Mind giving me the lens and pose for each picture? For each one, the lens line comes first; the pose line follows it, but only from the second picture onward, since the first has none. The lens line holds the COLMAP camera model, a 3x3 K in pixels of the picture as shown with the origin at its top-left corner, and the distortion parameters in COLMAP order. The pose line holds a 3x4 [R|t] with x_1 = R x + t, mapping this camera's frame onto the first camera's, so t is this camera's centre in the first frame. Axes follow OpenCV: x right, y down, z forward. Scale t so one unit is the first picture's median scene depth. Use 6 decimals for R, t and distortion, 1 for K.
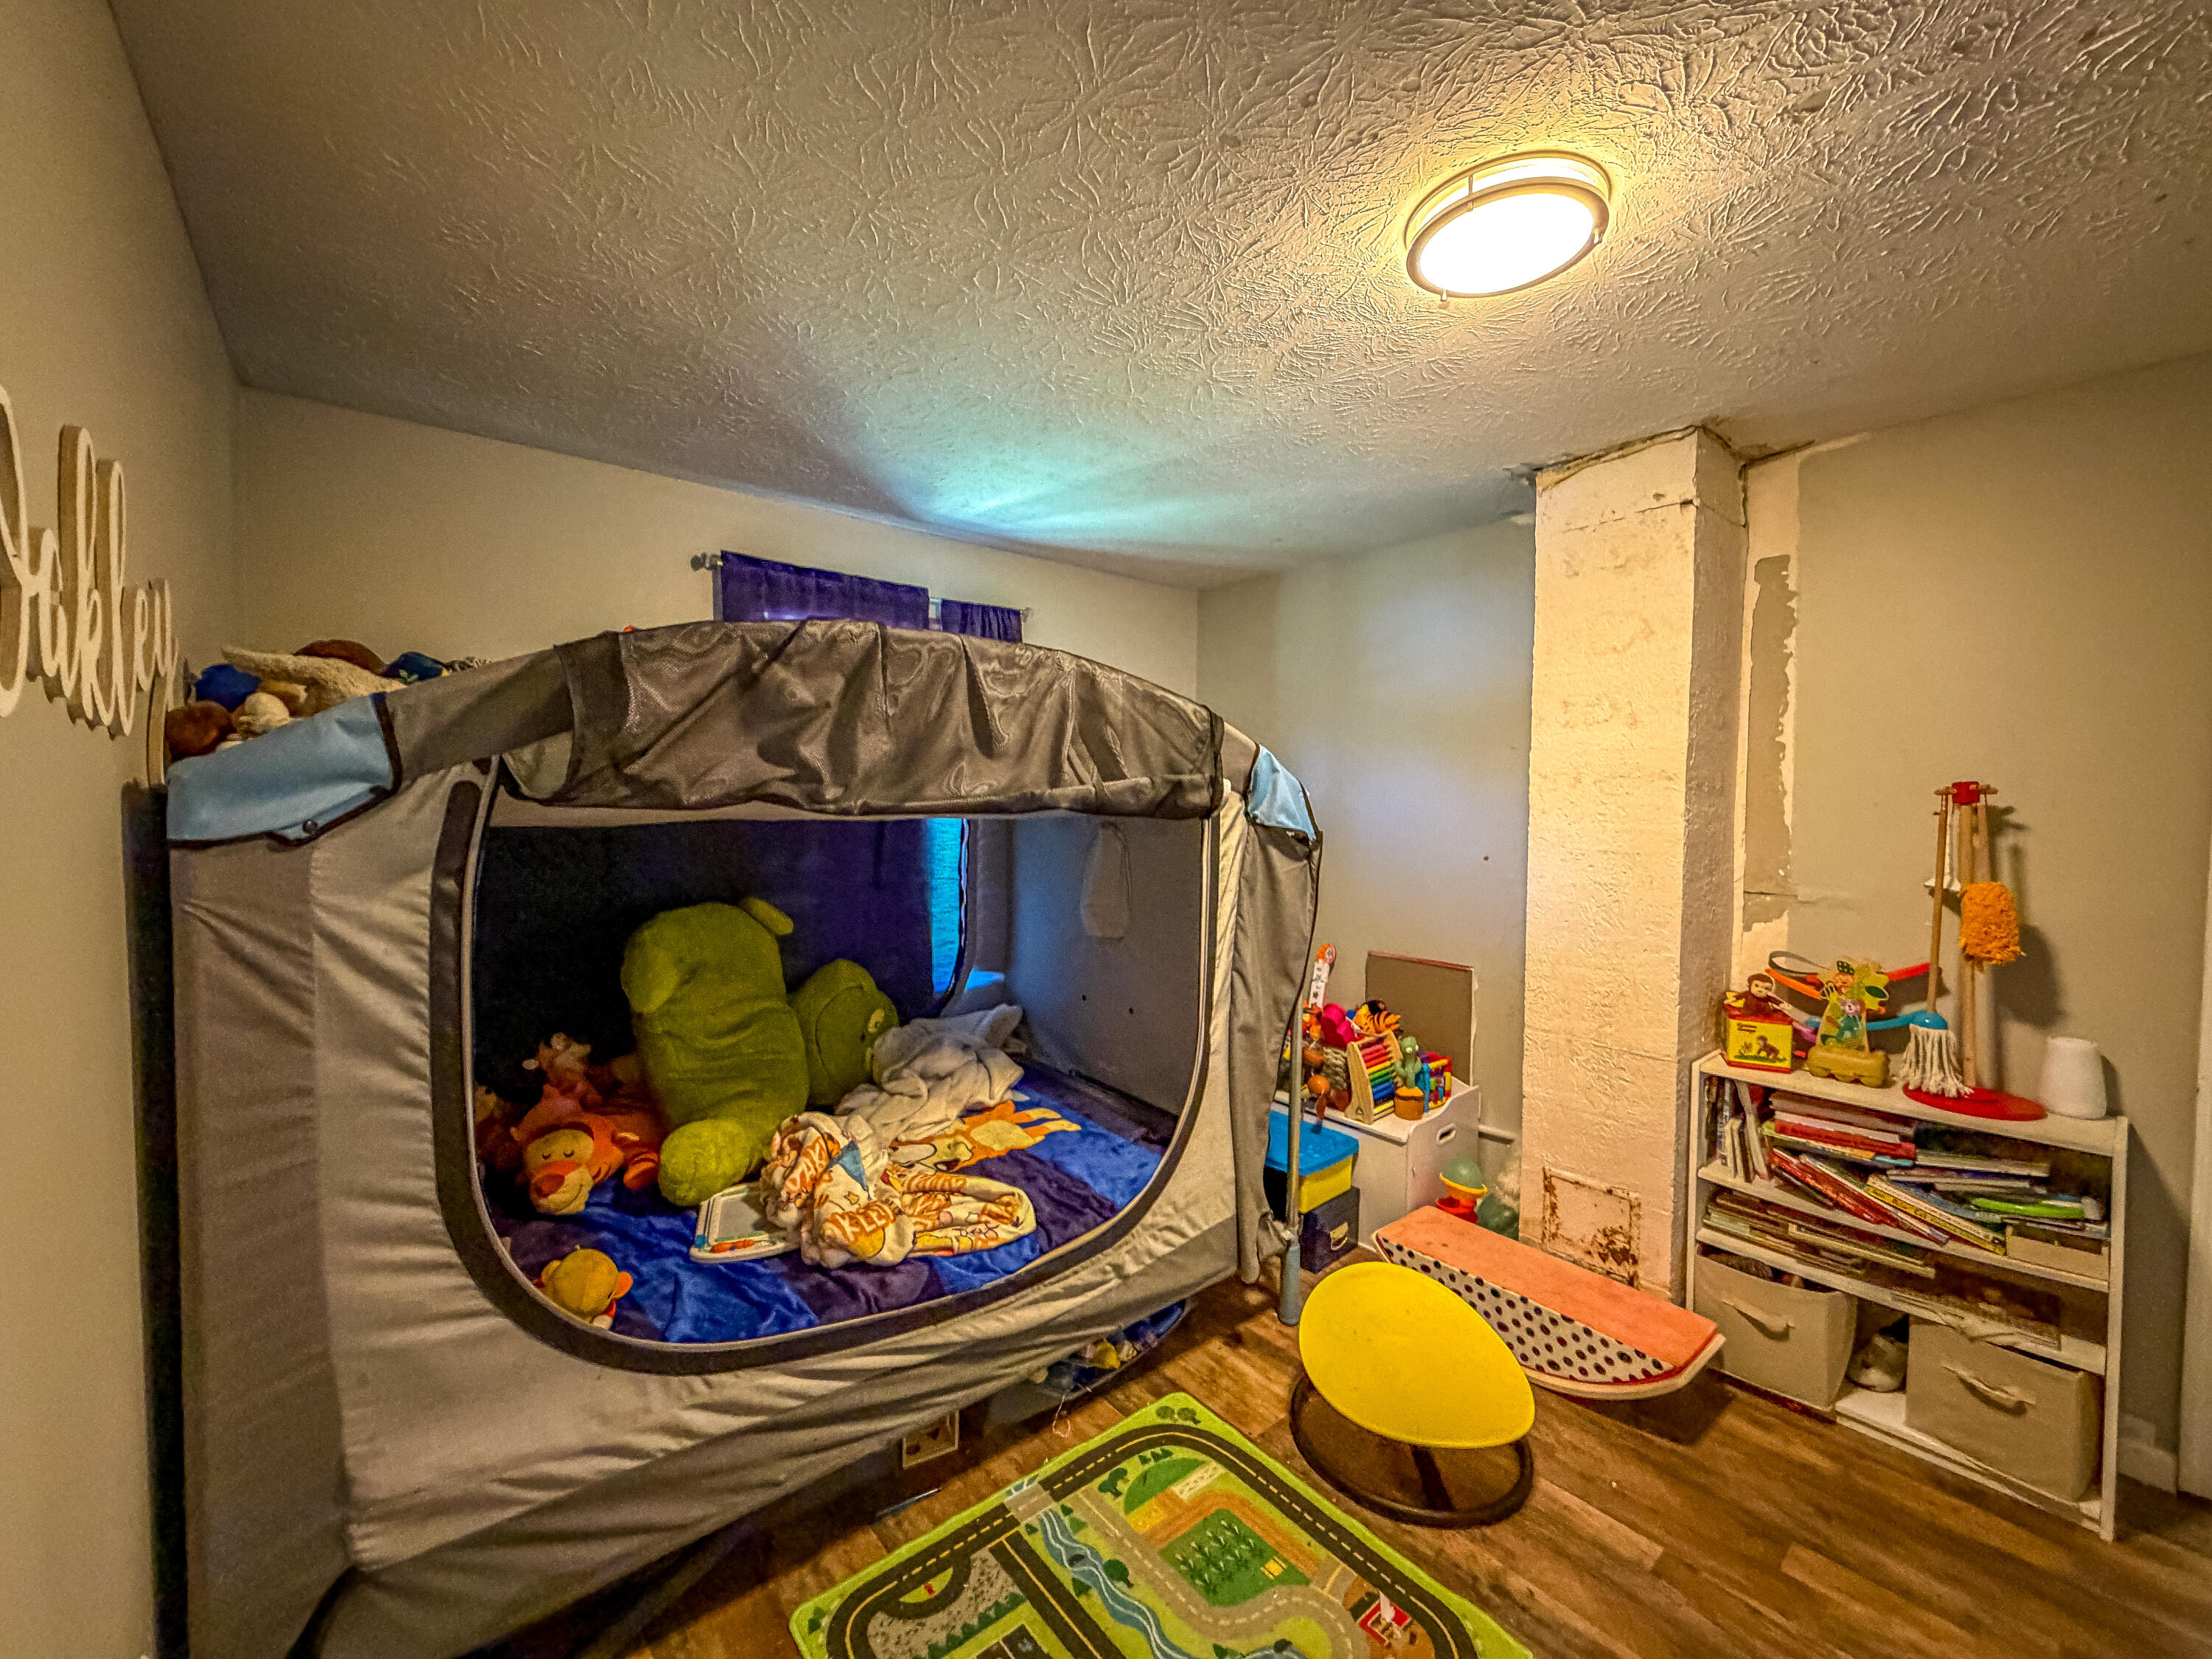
lens RADIAL K [[883.1, 0, 1099.5], [0, 883.1, 822.0], [0, 0, 1]] dist [-0.001327, -0.000499]
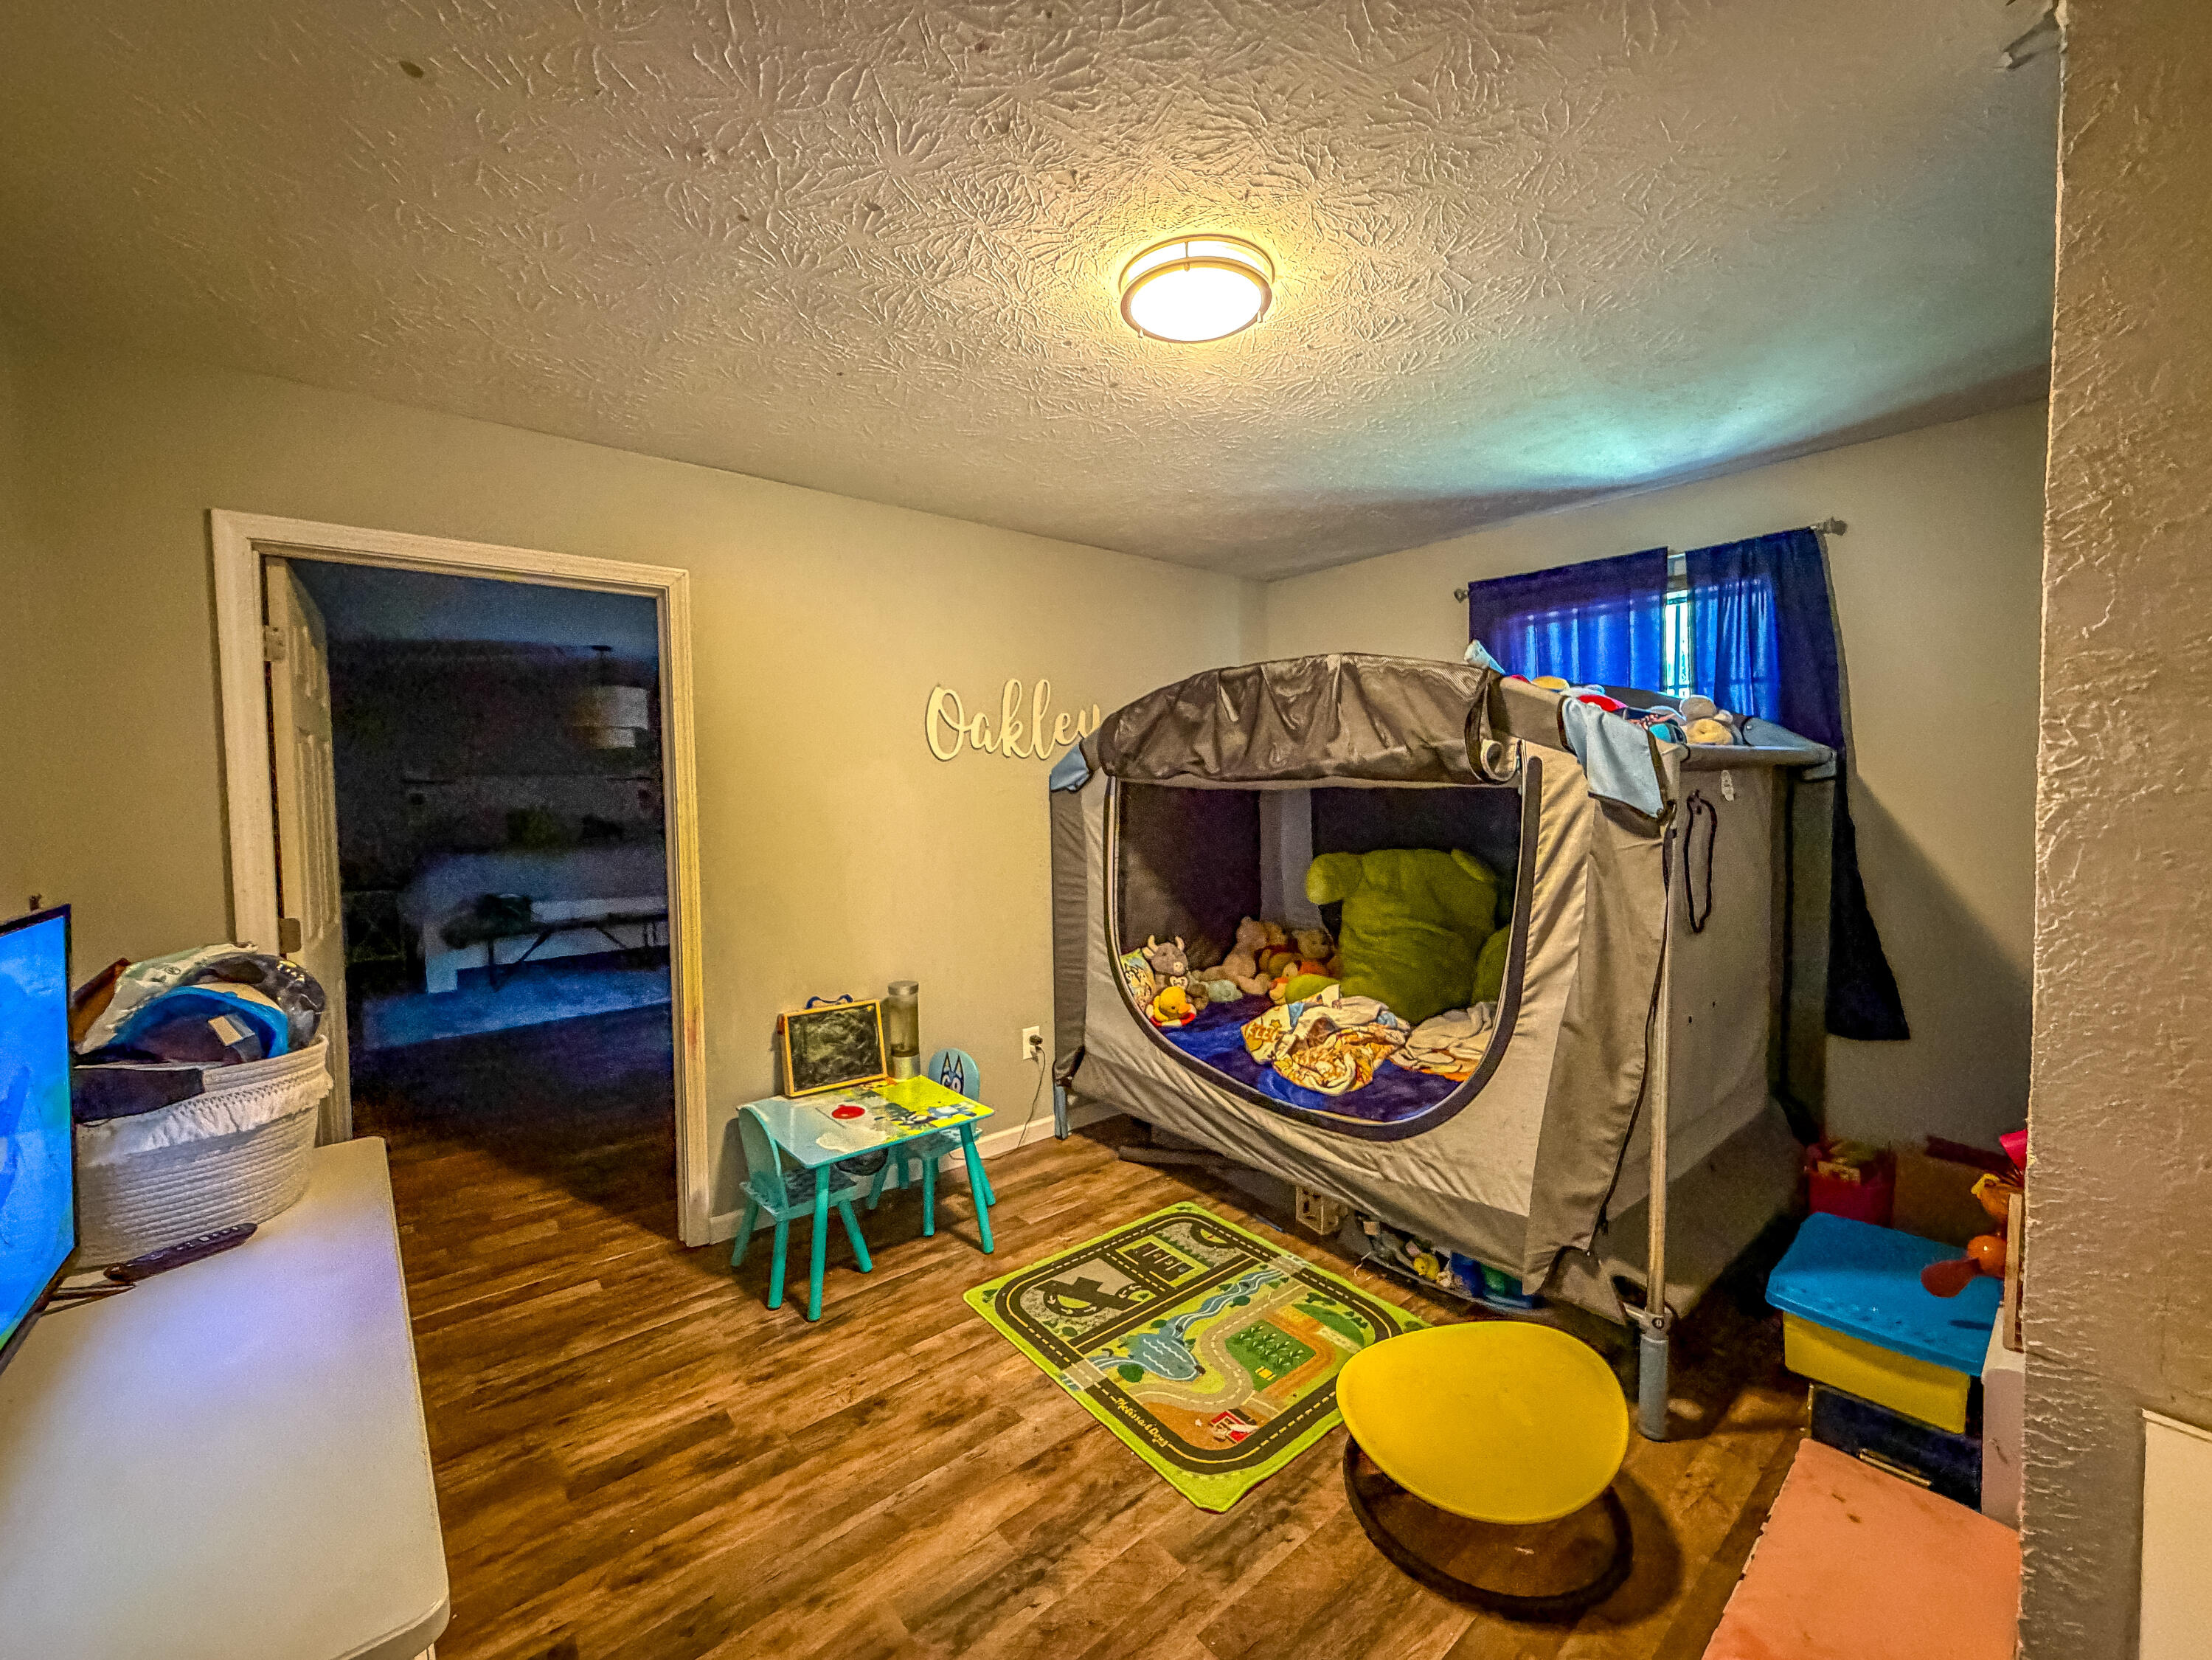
lens RADIAL K [[883.2, 0, 1100.0], [0, 883.2, 825.7], [0, 0, 1]] dist [-0.001327, -0.000499]
pose [[0.006962, 0.039643, -0.999190, 1.253343], [-0.019354, 0.999032, 0.039502, 0.014033], [0.999788, 0.019063, 0.007722, 0.646739]]
